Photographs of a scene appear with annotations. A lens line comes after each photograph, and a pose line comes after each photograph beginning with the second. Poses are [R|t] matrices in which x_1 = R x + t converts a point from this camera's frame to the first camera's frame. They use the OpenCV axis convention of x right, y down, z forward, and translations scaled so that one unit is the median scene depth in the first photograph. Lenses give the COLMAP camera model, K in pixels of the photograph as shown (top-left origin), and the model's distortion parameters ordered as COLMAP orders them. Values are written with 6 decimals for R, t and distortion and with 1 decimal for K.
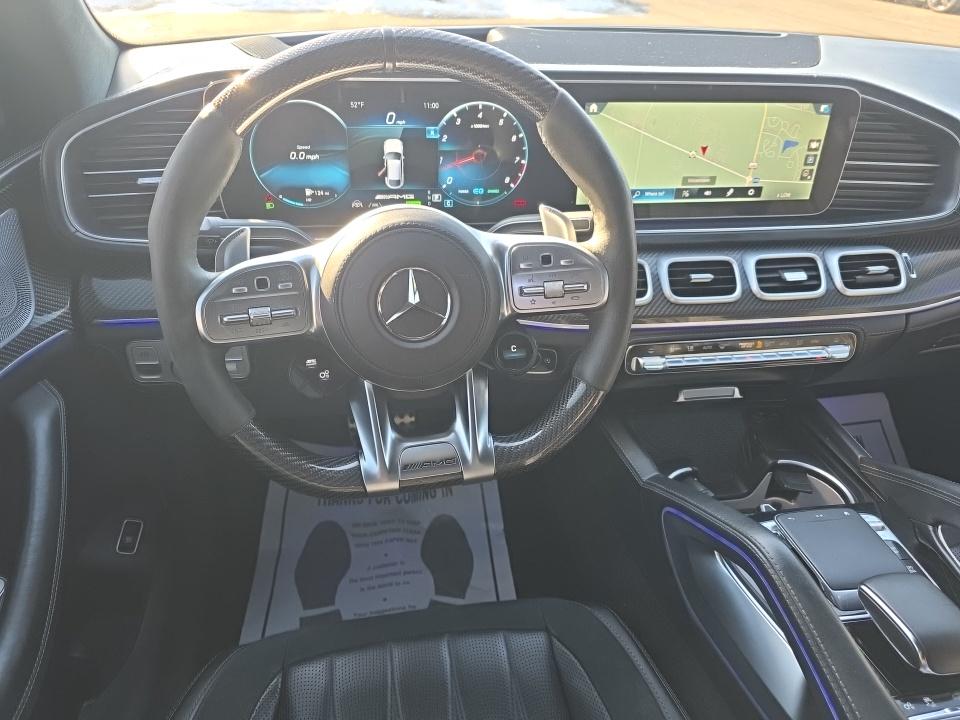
lens RADIAL K [[645.7, 0, 474.6], [0, 645.7, 363.3], [0, 0, 1]] dist [0.031176, -0.022396]
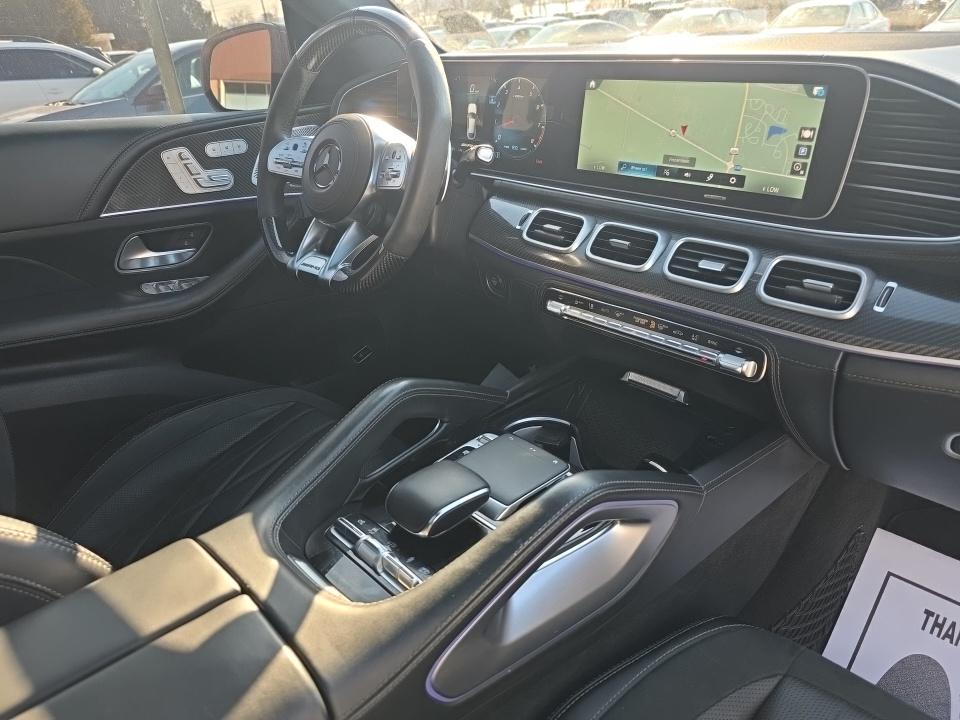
lens RADIAL K [[631.2, 0, 479.8], [0, 631.2, 361.5], [0, 0, 1]] dist [0.025516, 0.002403]
pose [[0.587127, 0.323826, -0.741902, 0.996787], [-0.399978, 0.912857, 0.081910, 0.046795], [0.703775, 0.248653, 0.665486, 0.203413]]
